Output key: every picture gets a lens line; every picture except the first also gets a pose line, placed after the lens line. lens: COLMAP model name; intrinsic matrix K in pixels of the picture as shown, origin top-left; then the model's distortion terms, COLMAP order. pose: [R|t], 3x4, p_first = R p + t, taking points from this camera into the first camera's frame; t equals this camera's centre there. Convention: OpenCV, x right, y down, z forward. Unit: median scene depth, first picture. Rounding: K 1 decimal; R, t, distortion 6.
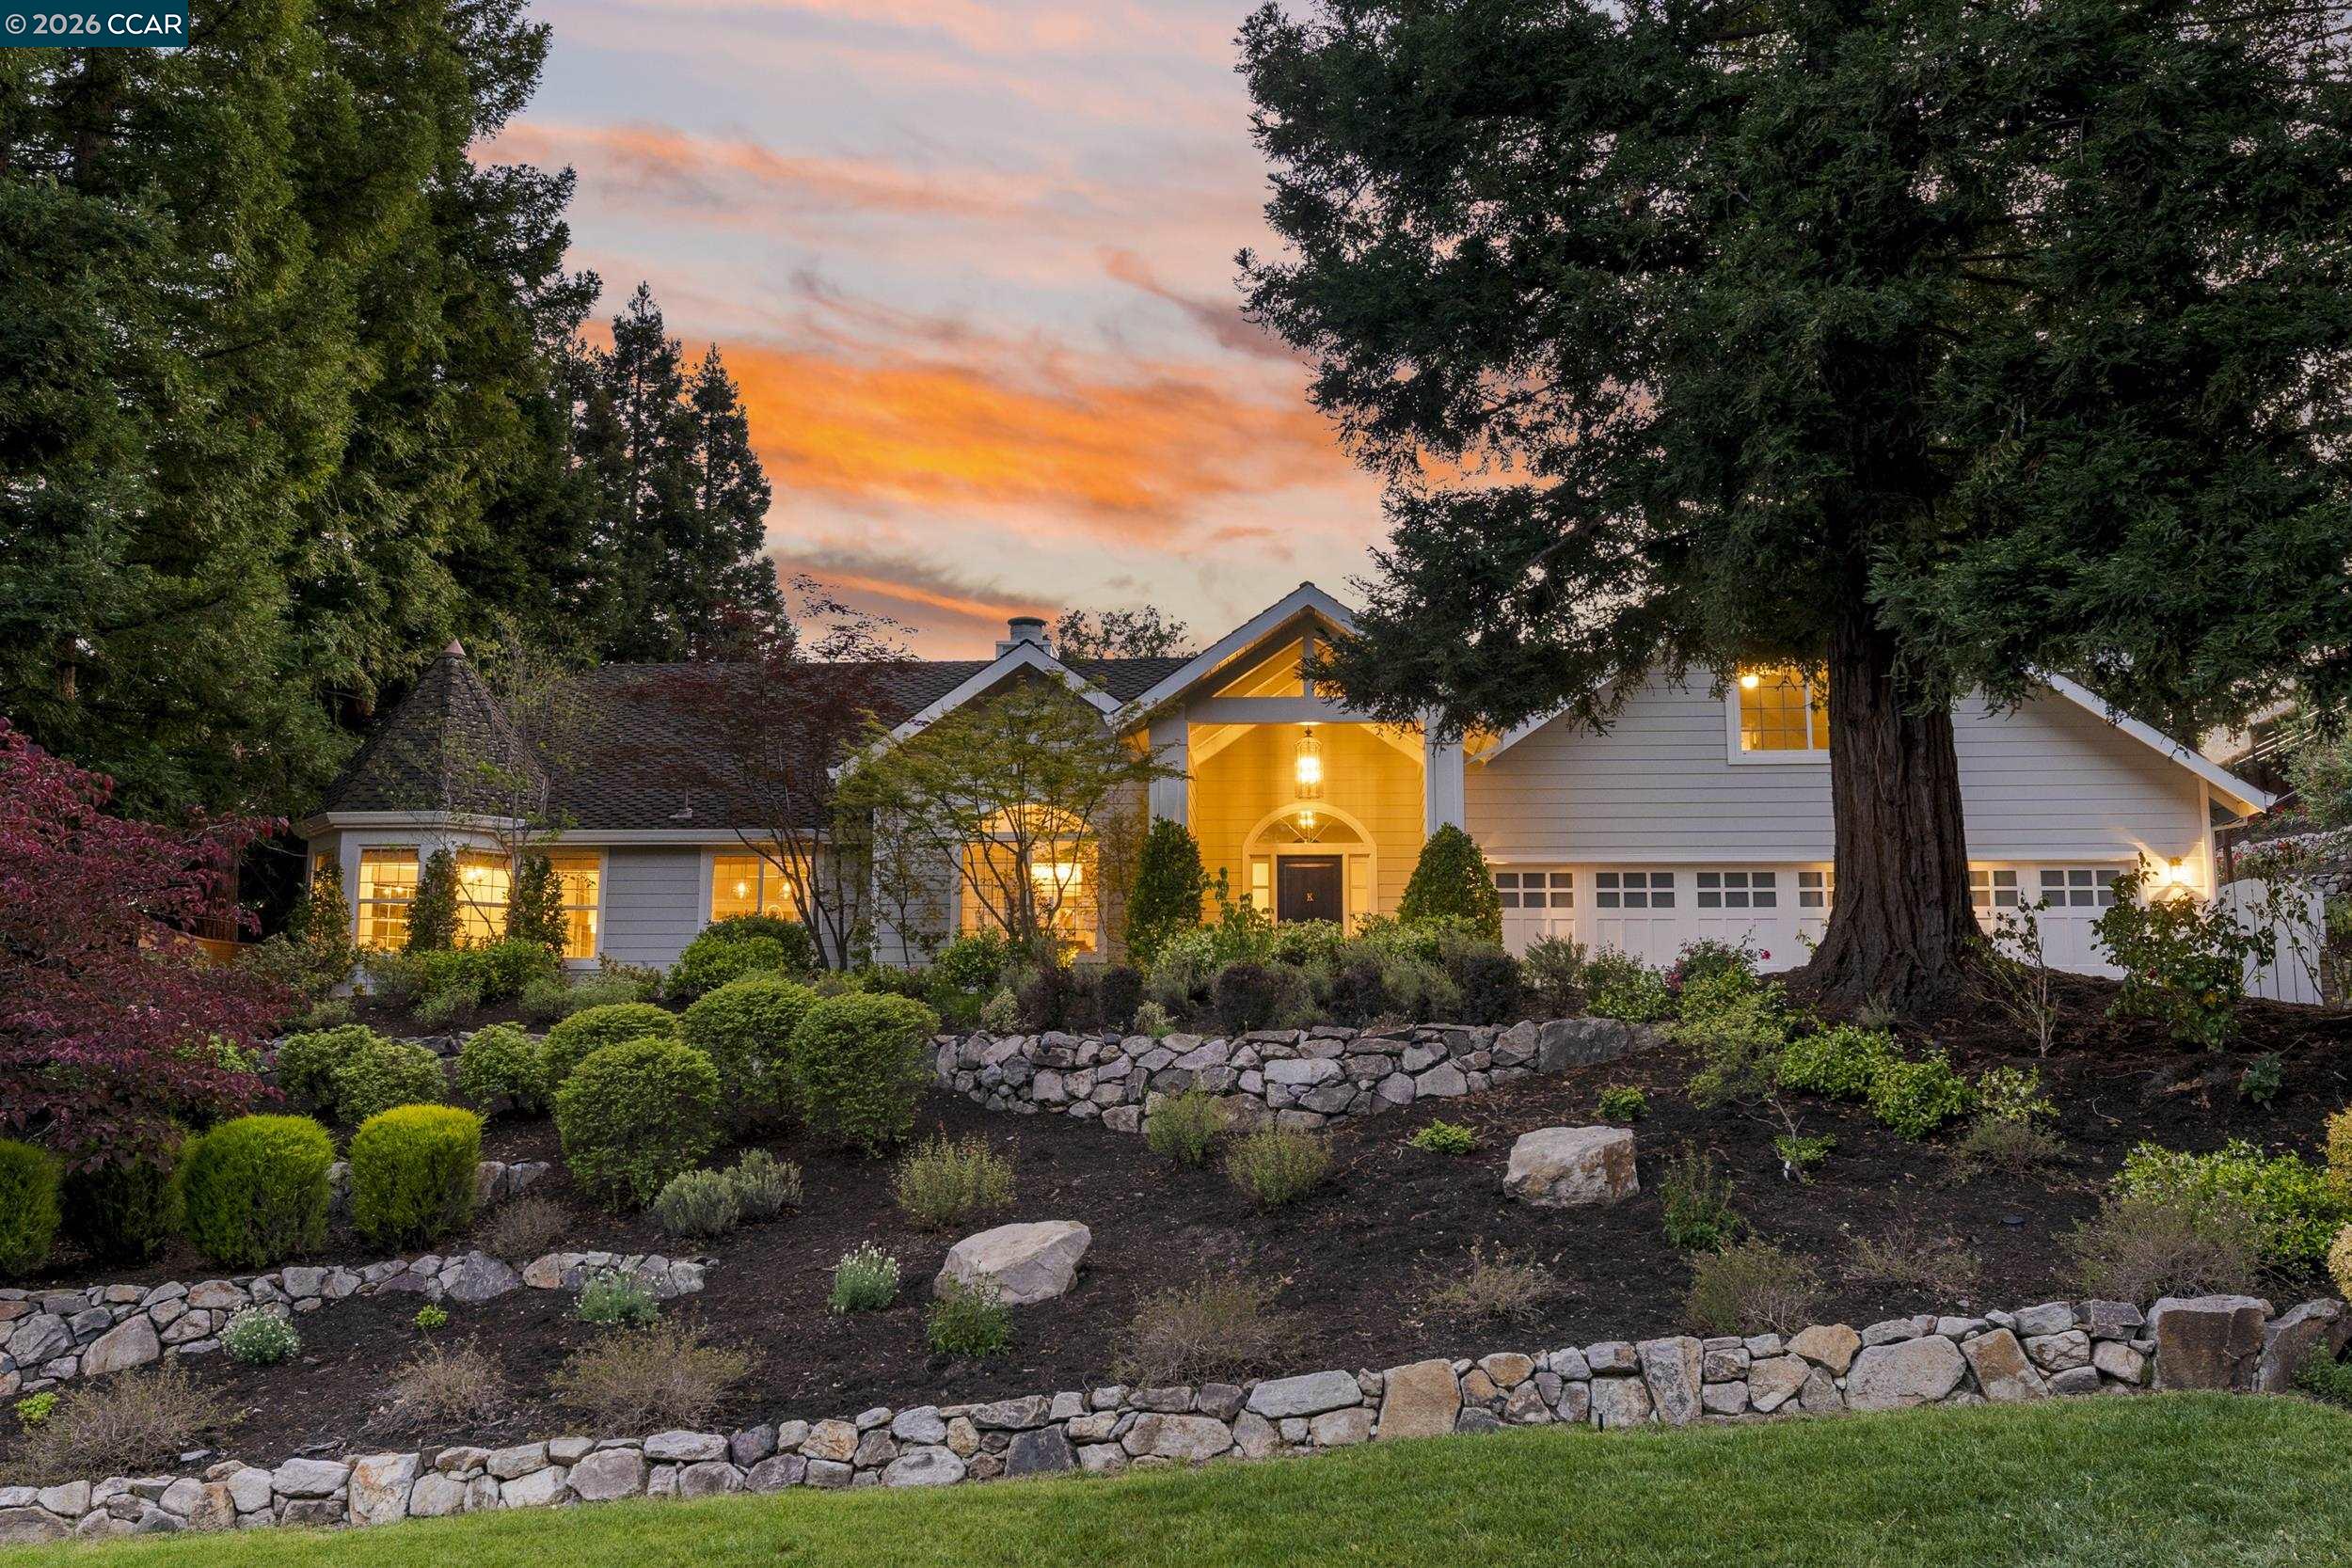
lens RADIAL K [[1902.3, 0, 1170.0], [0, 1902.3, 783.4], [0, 0, 1]] dist [0.005030, -0.000112]
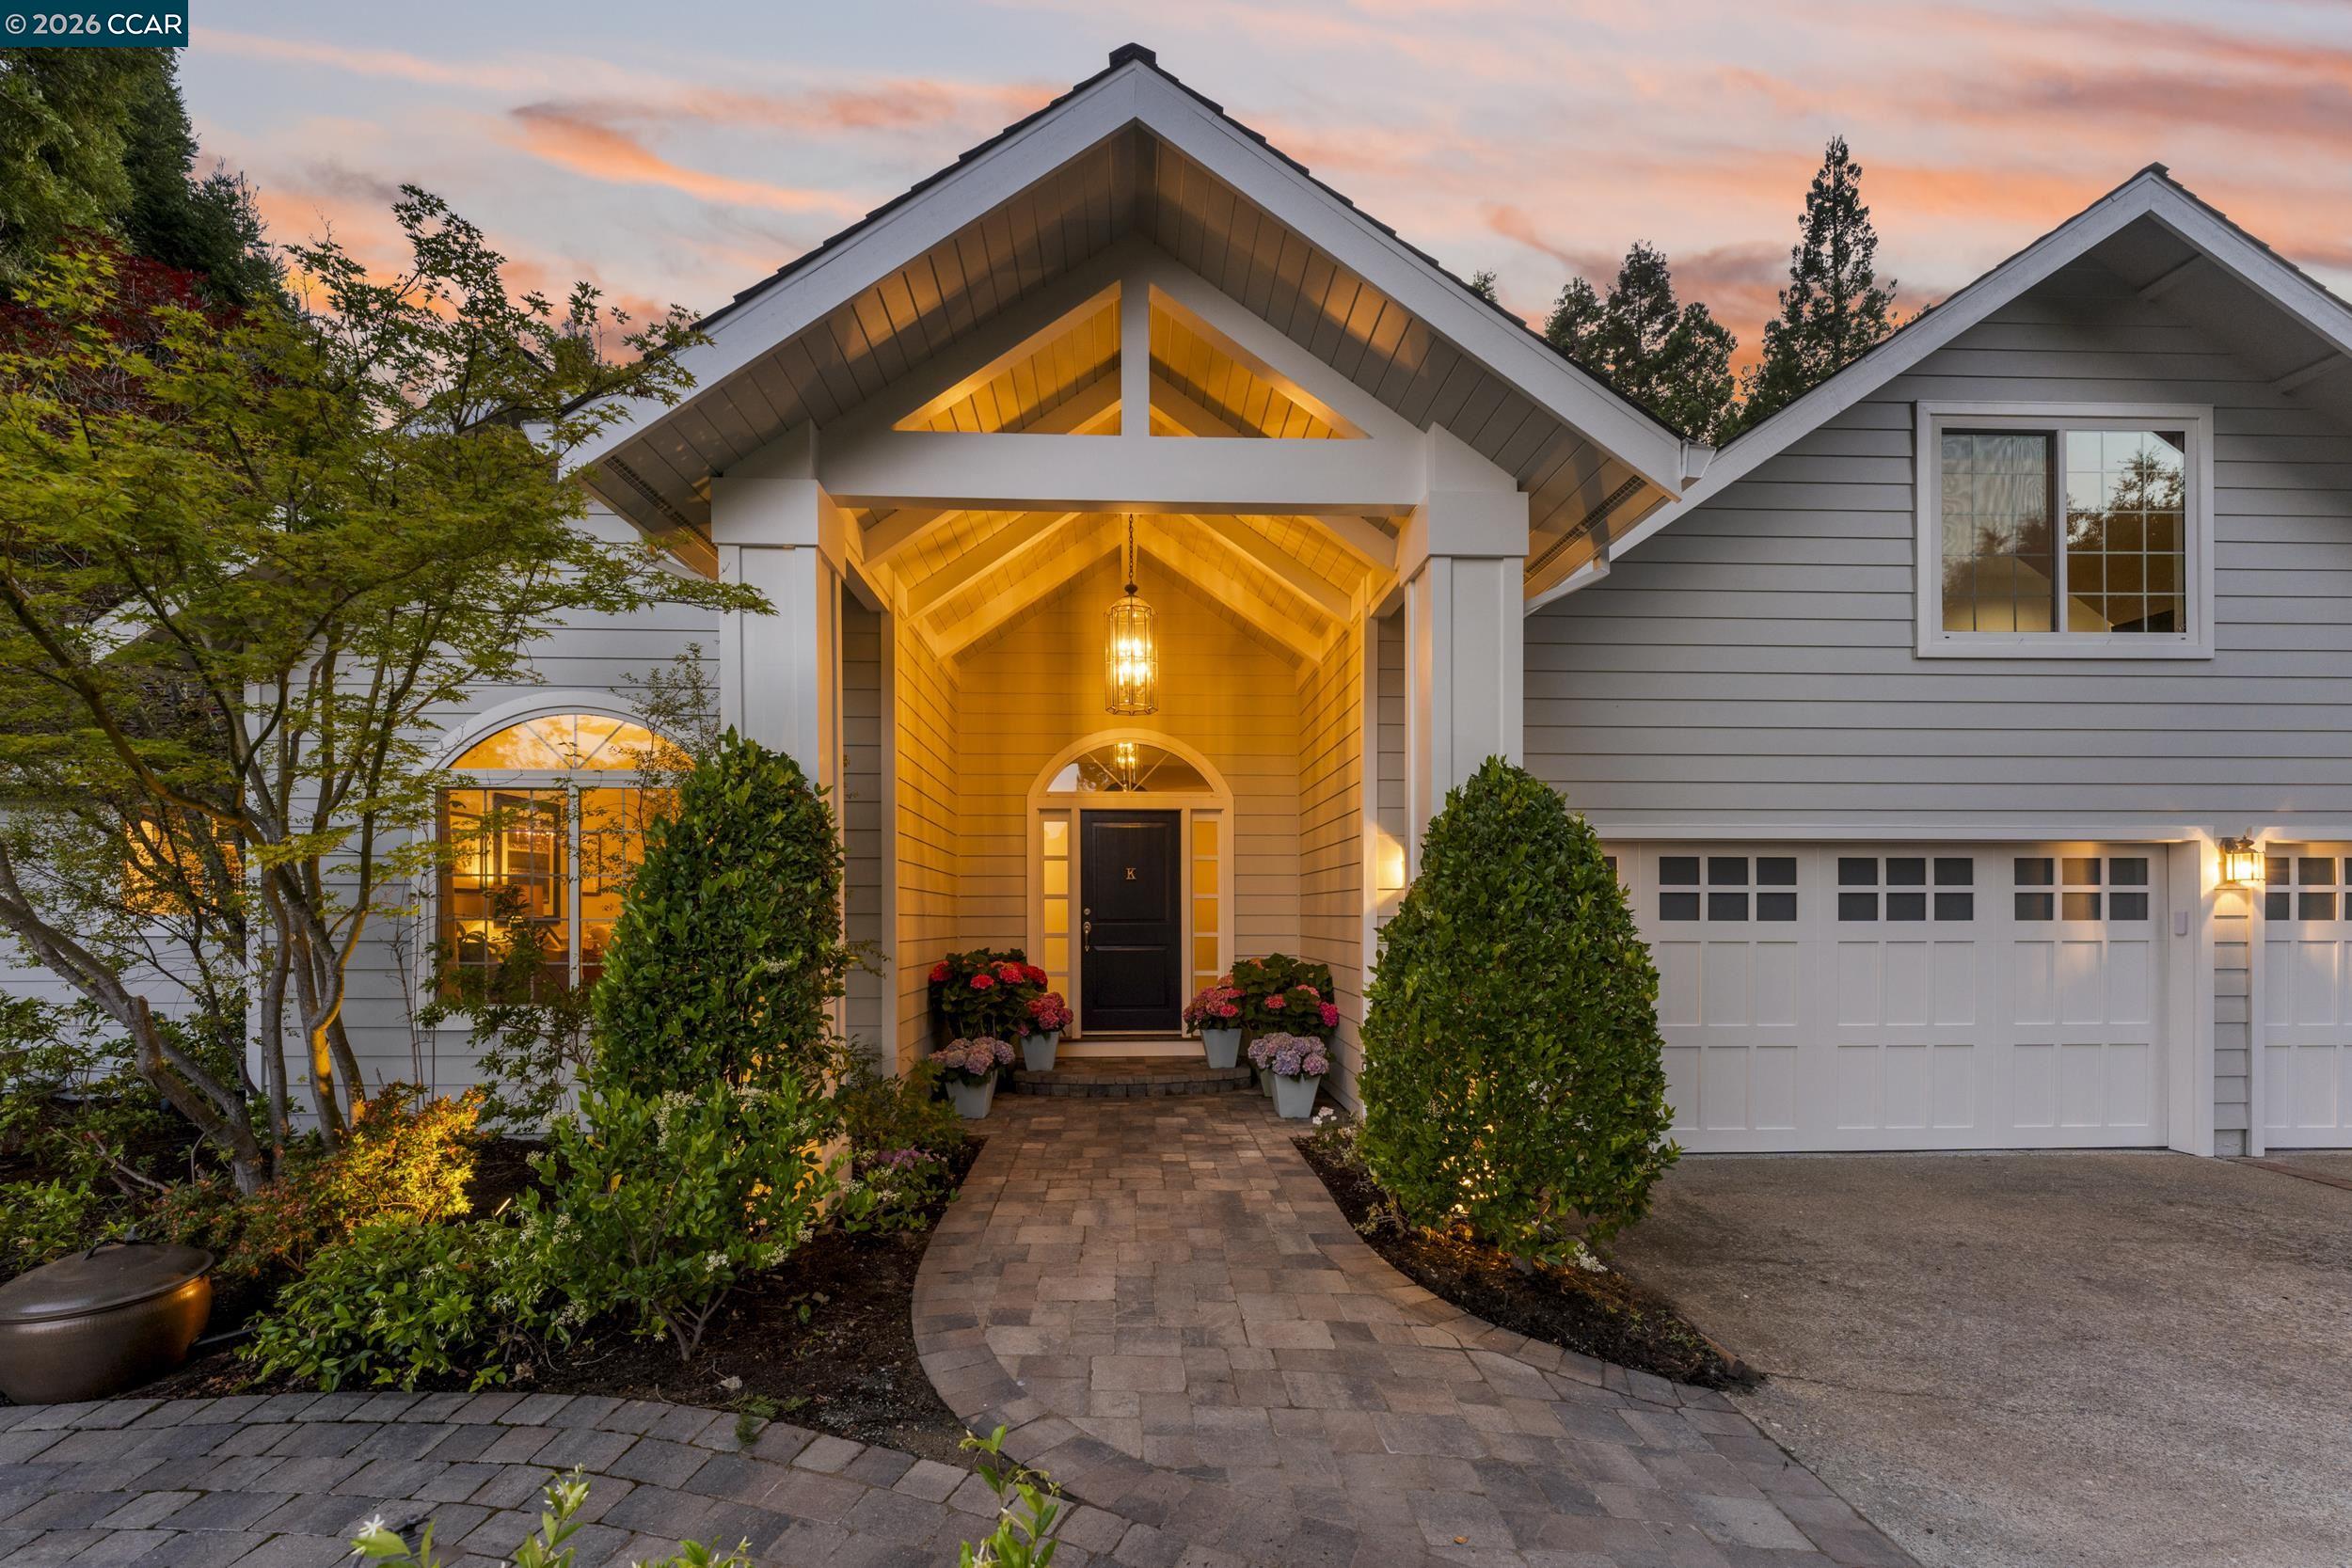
lens RADIAL K [[933.0, 0, 1180.0], [0, 933.0, 789.5], [0, 0, 1]] dist [-0.001021, -0.000022]
pose [[0.991591, 0.010300, 0.128998, 0.049015], [-0.015666, 0.999050, 0.040653, 0.017468], [-0.128457, -0.042332, 0.990811, 0.679350]]
